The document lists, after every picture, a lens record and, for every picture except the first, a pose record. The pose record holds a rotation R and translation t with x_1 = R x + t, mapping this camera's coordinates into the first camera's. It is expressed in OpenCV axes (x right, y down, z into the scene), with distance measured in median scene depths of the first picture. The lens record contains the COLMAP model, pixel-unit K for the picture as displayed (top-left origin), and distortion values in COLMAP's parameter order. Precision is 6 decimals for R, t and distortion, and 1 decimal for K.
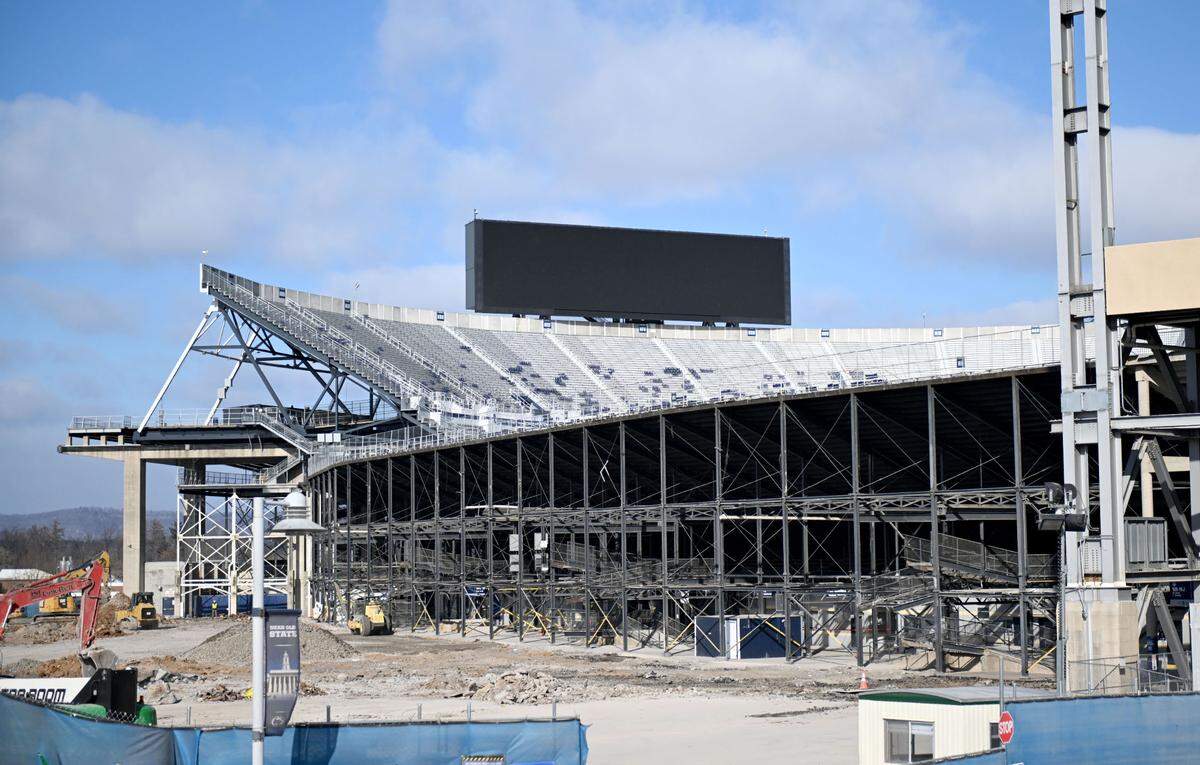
lens RADIAL K [[2532.0, 0, 676.8], [0, 2532.0, 301.8], [0, 0, 1]] dist [-0.000608, 0.006154]
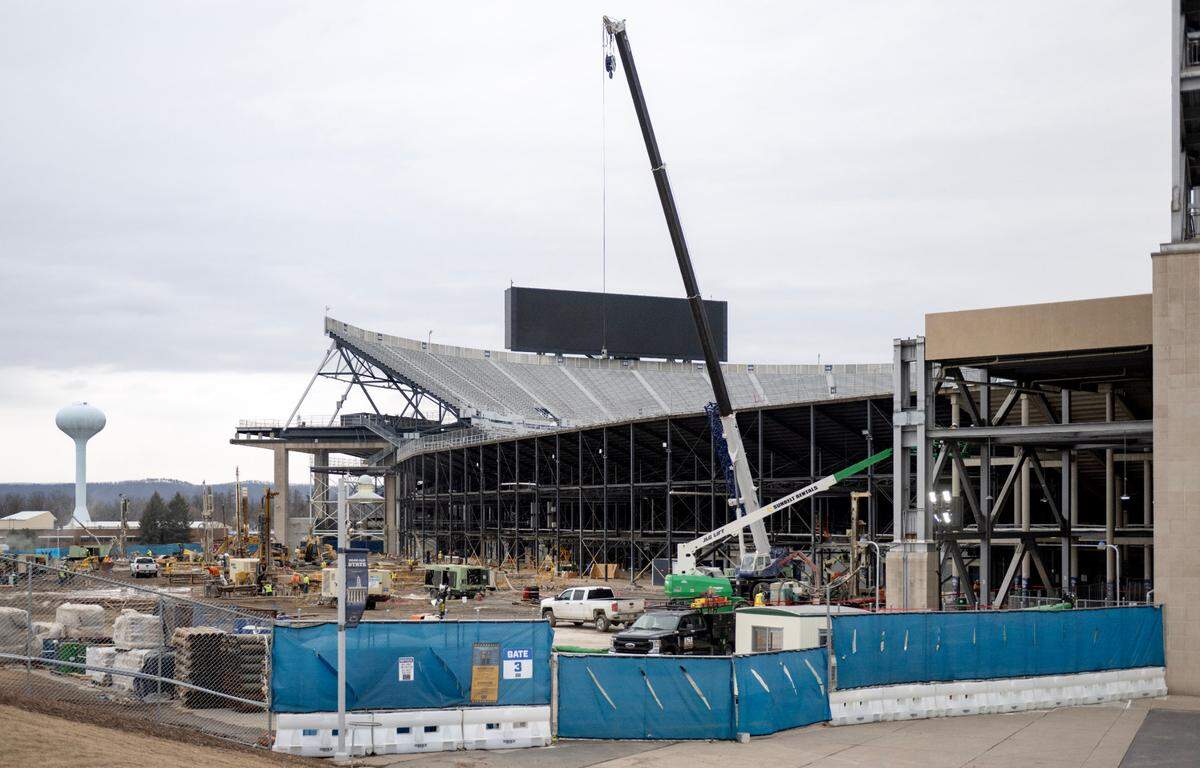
lens RADIAL K [[1770.0, 0, 598.1], [0, 1770.0, 526.1], [0, 0, 1]] dist [0.020298, -0.057877]
pose [[0.999196, 0.012842, -0.037975, 0.011684], [-0.008794, 0.994442, 0.104918, -0.003318], [0.039111, -0.104500, 0.993756, -0.029452]]
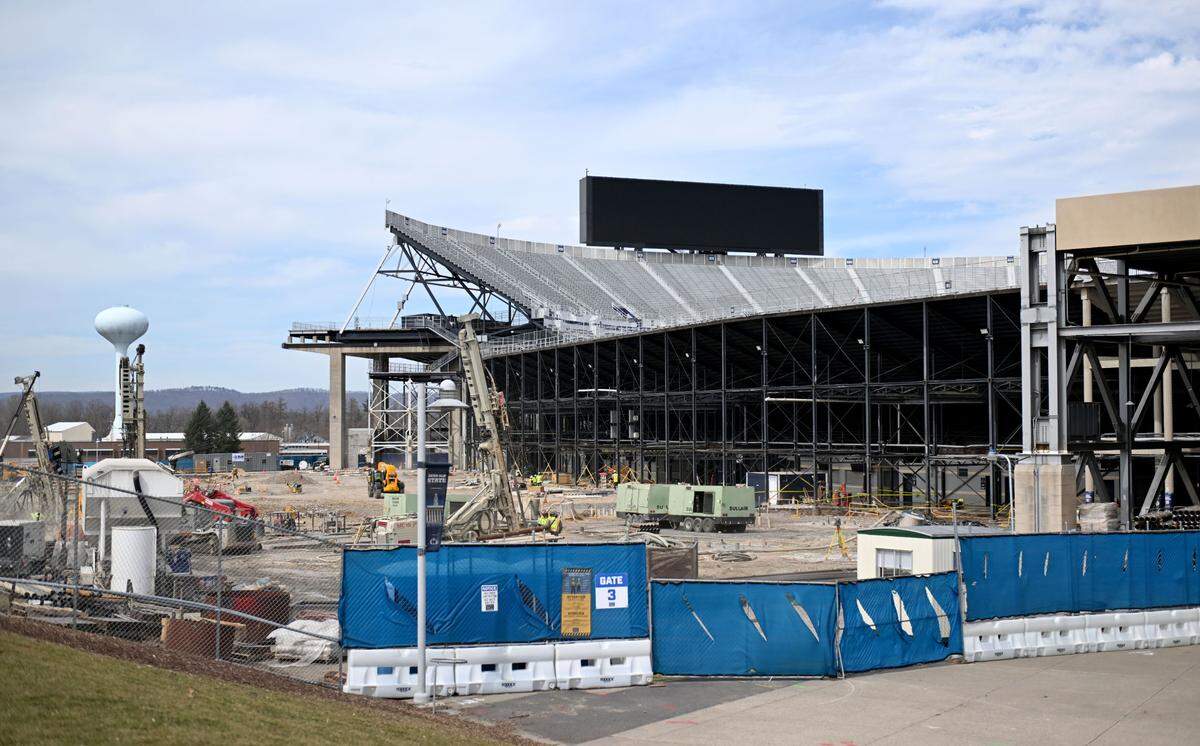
lens RADIAL K [[1916.3, 0, 581.1], [0, 1916.3, 358.1], [0, 0, 1]] dist [0.035541, -0.051152]
pose [[0.996370, 0.006351, -0.084887, 0.004448], [-0.000883, 0.997931, 0.064295, -0.001813], [0.085120, -0.063986, 0.994314, -0.016369]]
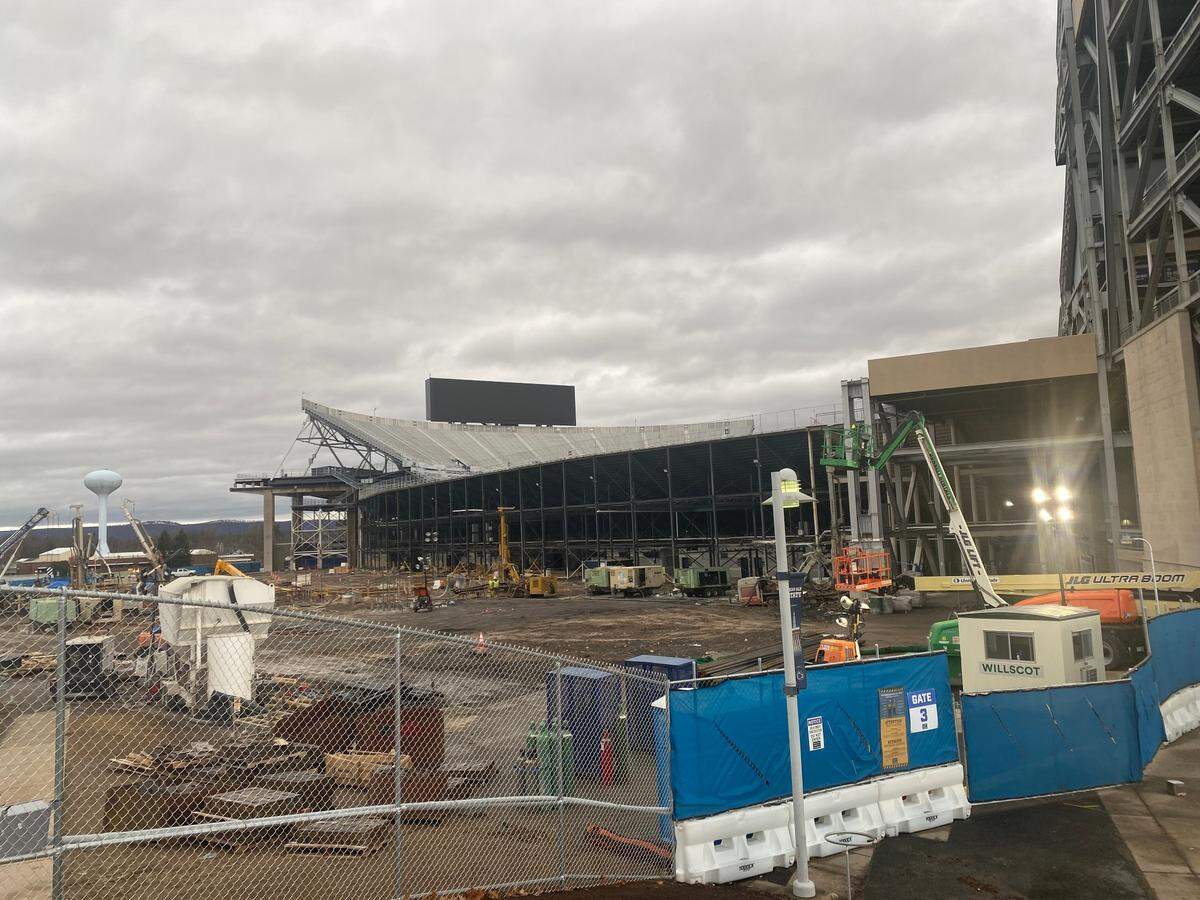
lens RADIAL K [[1010.5, 0, 582.5], [0, 1010.5, 446.9], [0, 0, 1]] dist [0.064266, -0.002461]
pose [[0.989288, -0.015467, 0.145153, -0.082456], [0.013373, 0.999792, 0.015389, 0.015187], [-0.145360, -0.013283, 0.989290, 0.150228]]
